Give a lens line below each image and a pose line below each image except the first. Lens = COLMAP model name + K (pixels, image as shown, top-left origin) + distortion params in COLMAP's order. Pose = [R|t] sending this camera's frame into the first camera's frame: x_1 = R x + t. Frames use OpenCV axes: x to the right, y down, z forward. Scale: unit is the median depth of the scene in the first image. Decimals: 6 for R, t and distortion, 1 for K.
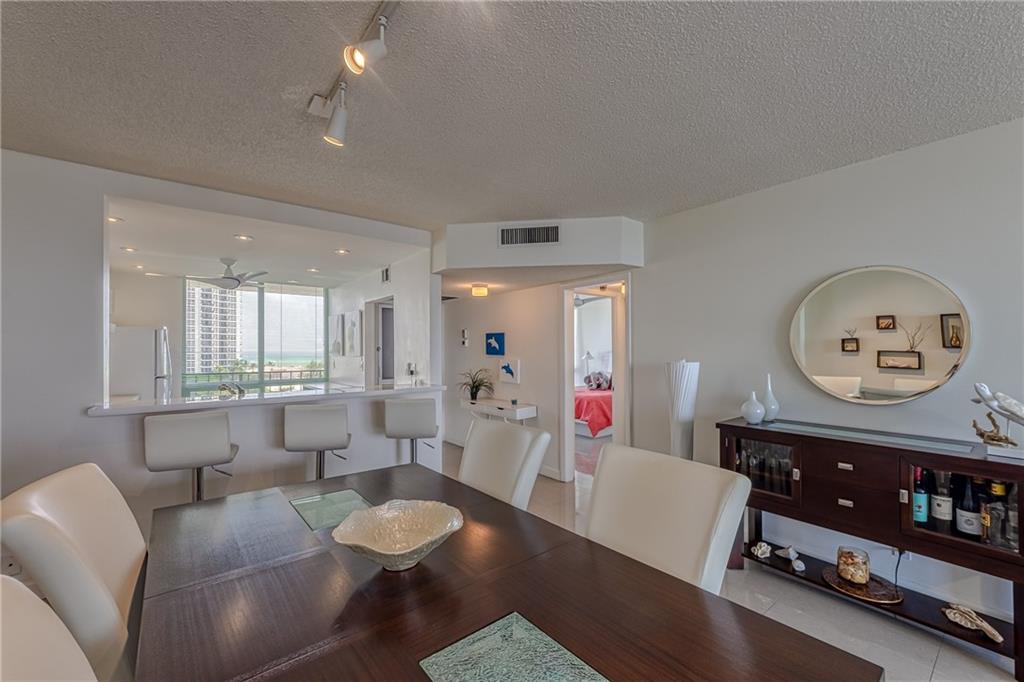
lens RADIAL K [[413.0, 0, 488.2], [0, 413.0, 348.3], [0, 0, 1]] dist [0.003281, -0.000587]
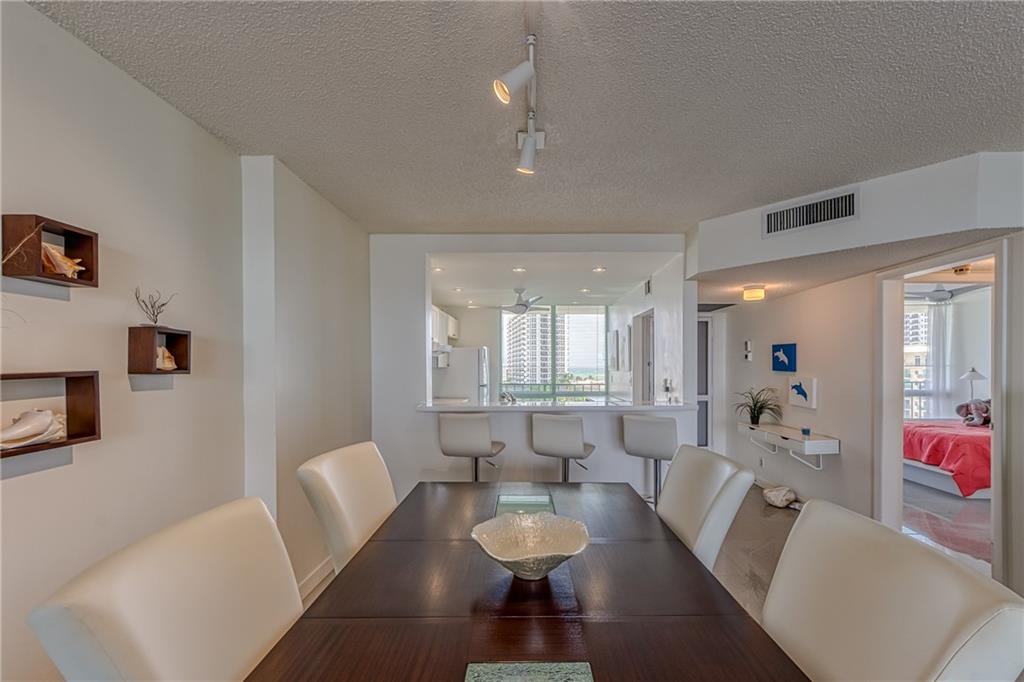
lens RADIAL K [[413.0, 0, 522.8], [0, 413.0, 371.0], [0, 0, 1]] dist [0.003281, -0.000587]
pose [[0.794507, 0.010768, -0.607160, 0.110938], [0.000540, 0.999830, 0.018439, 0.000337], [0.607255, -0.014978, 0.794366, 0.053138]]
